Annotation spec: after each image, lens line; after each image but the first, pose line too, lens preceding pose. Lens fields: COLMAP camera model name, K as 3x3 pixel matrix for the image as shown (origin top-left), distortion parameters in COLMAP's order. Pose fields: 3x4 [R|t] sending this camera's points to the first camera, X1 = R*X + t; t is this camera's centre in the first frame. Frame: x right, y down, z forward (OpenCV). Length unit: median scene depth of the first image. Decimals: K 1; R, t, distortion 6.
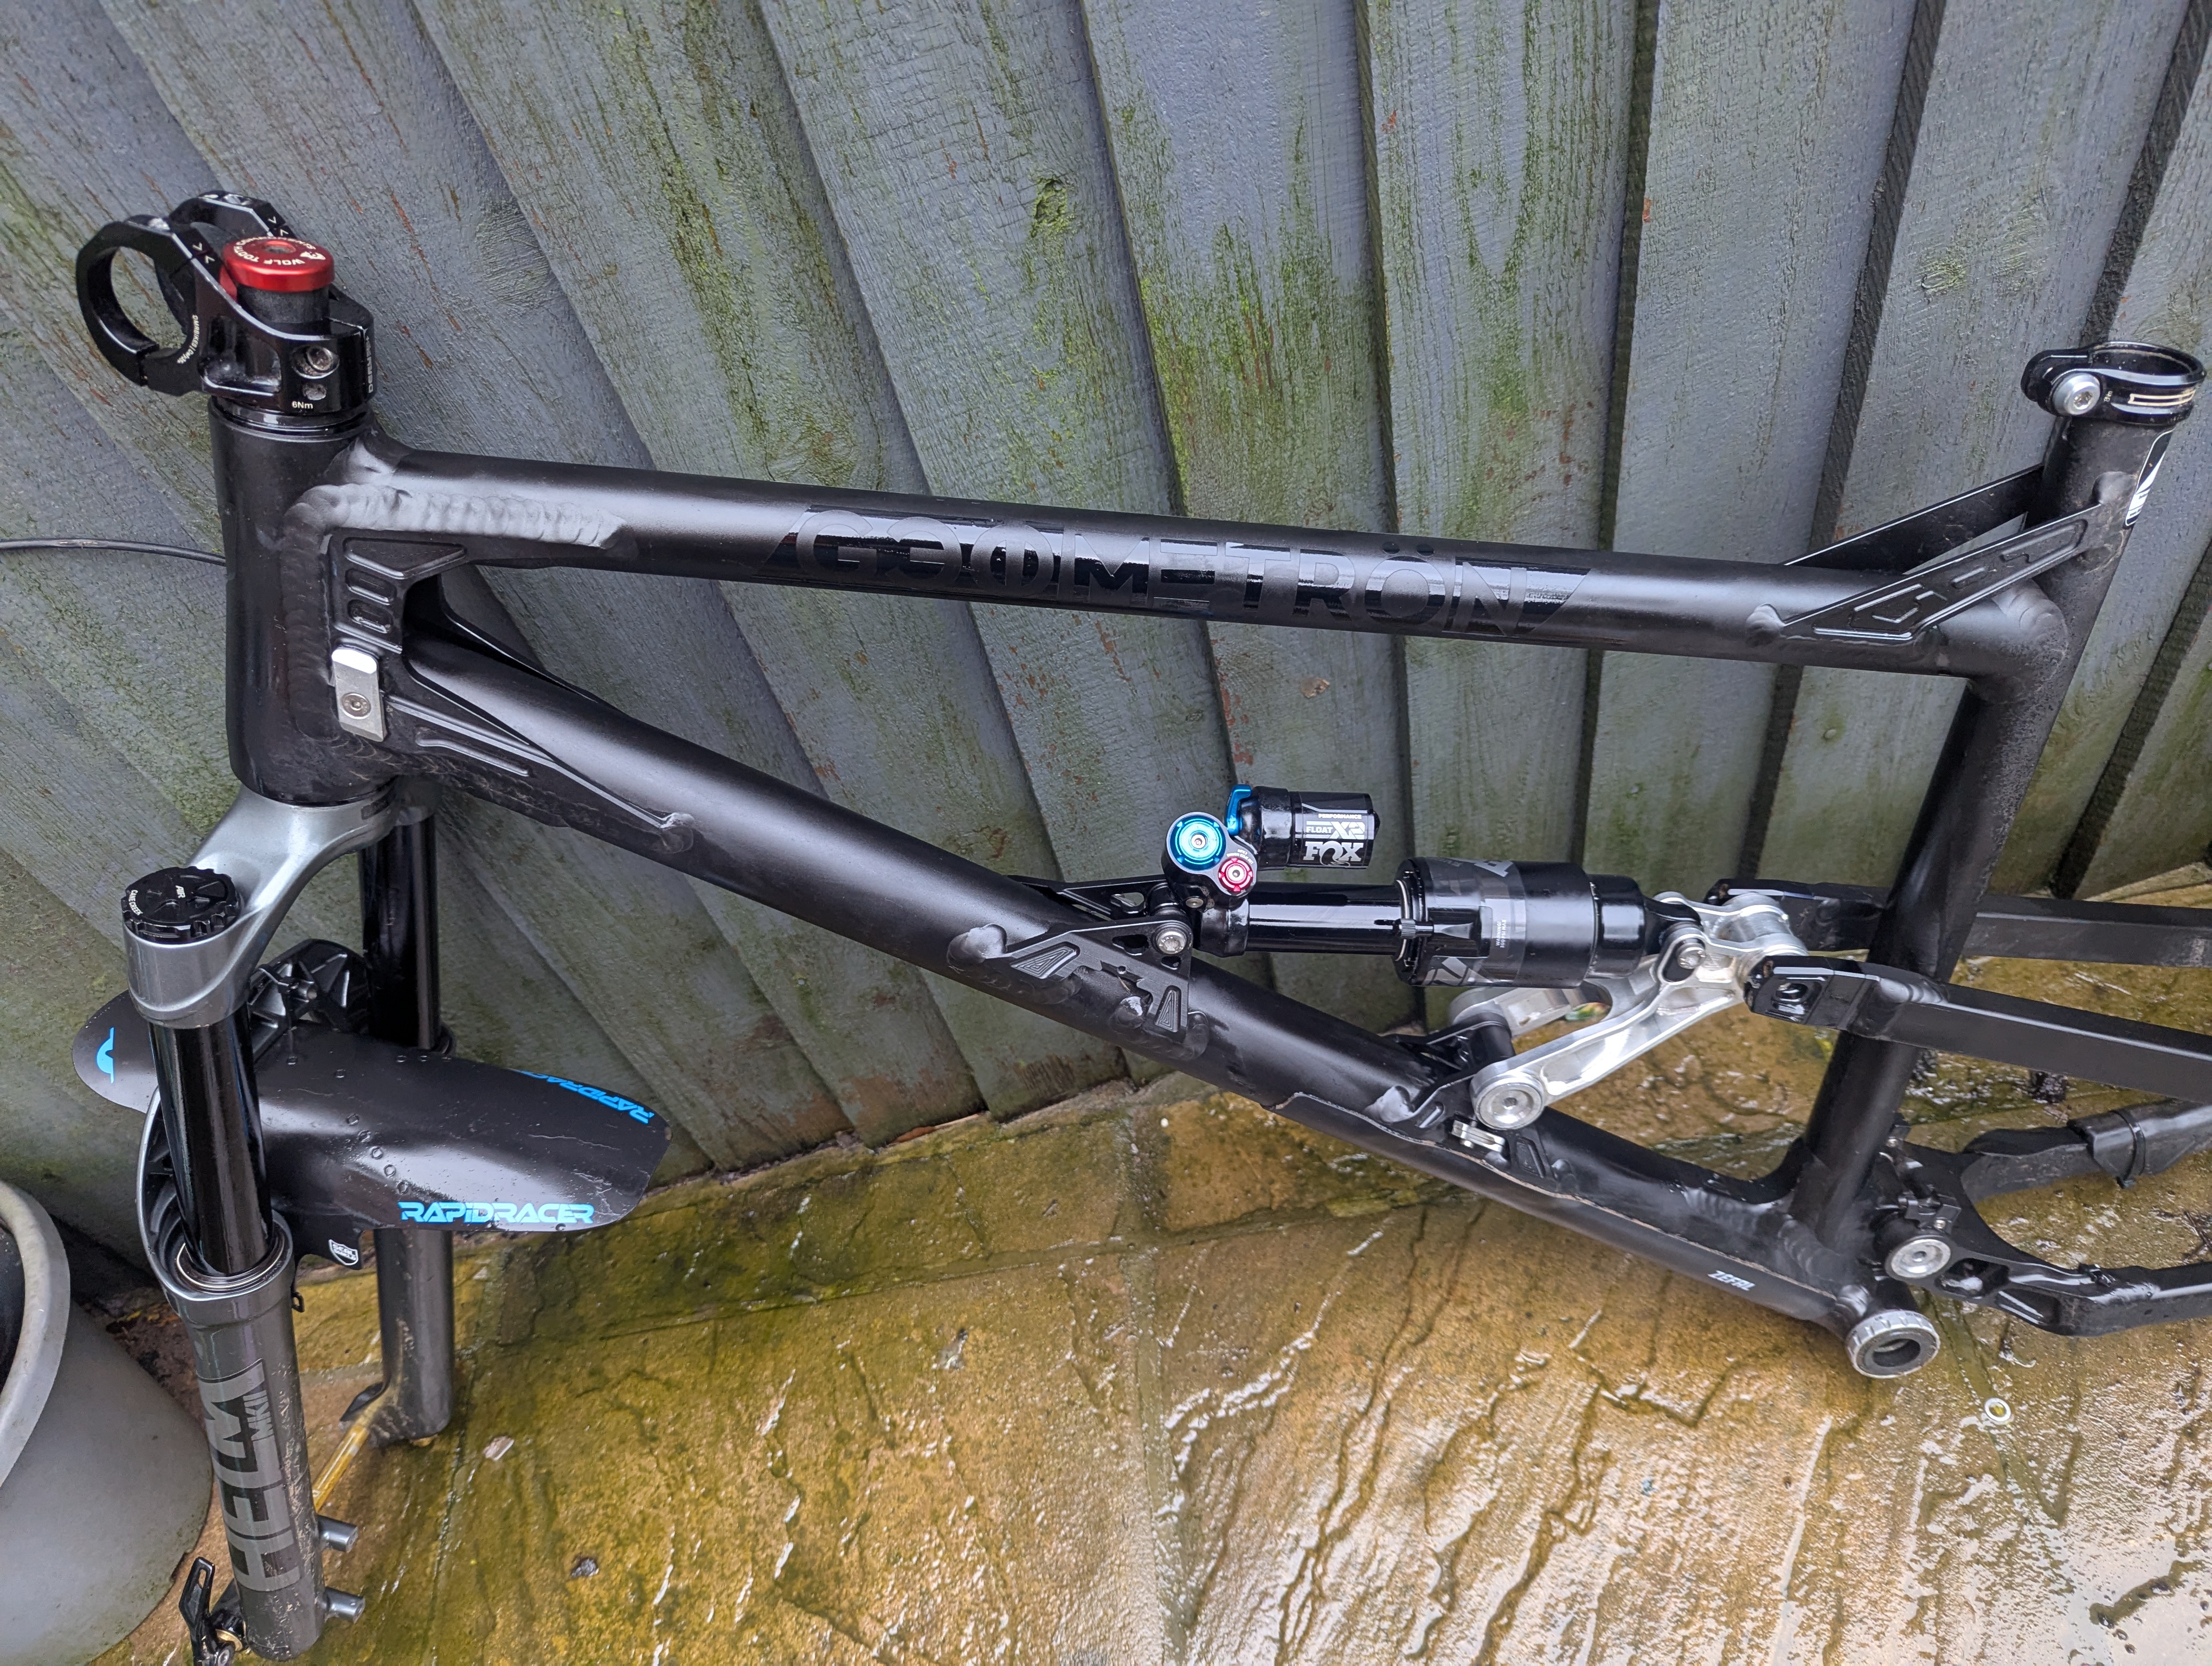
lens RADIAL K [[1603.1, 0, 1103.4], [0, 1603.1, 851.6], [0, 0, 1]] dist [0.036383, -0.035324]
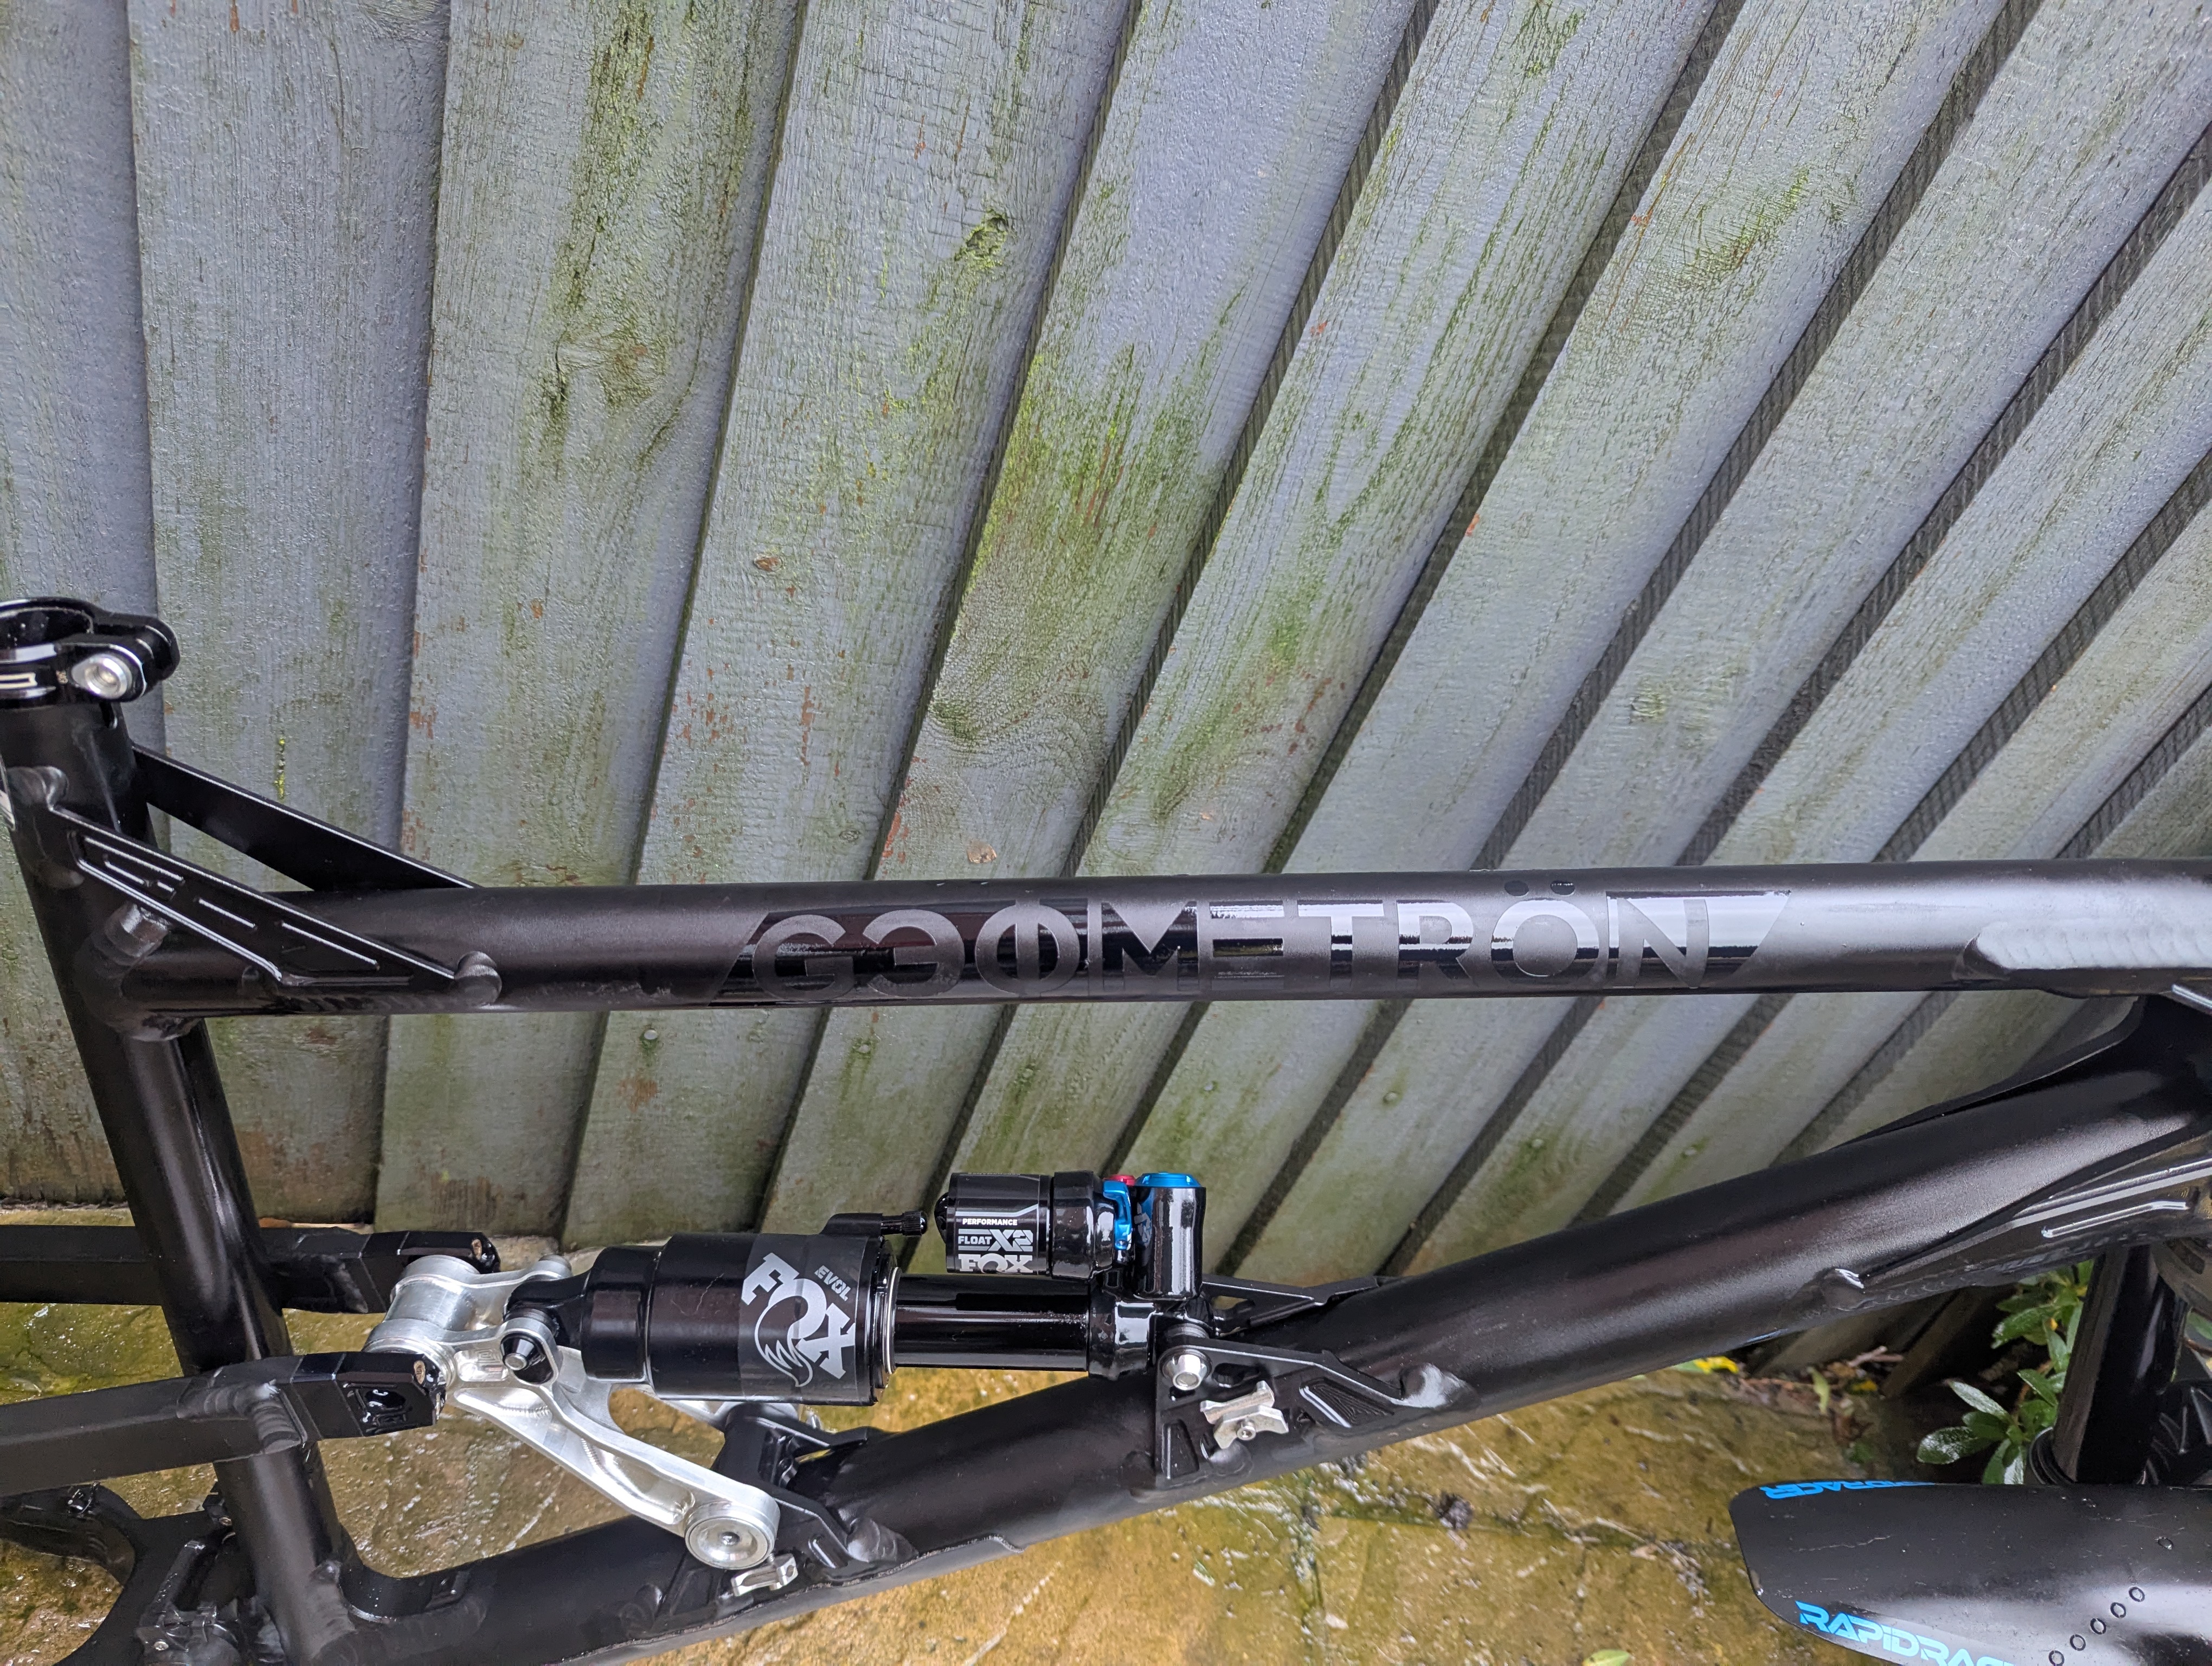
lens RADIAL K [[1603.1, 0, 1103.3], [0, 1603.1, 843.6], [0, 0, 1]] dist [0.036383, -0.035324]
pose [[0.872448, 0.385266, 0.300674, -0.080289], [-0.308064, 0.911168, -0.273624, 0.111559], [-0.379382, 0.146096, 0.913633, 0.095172]]
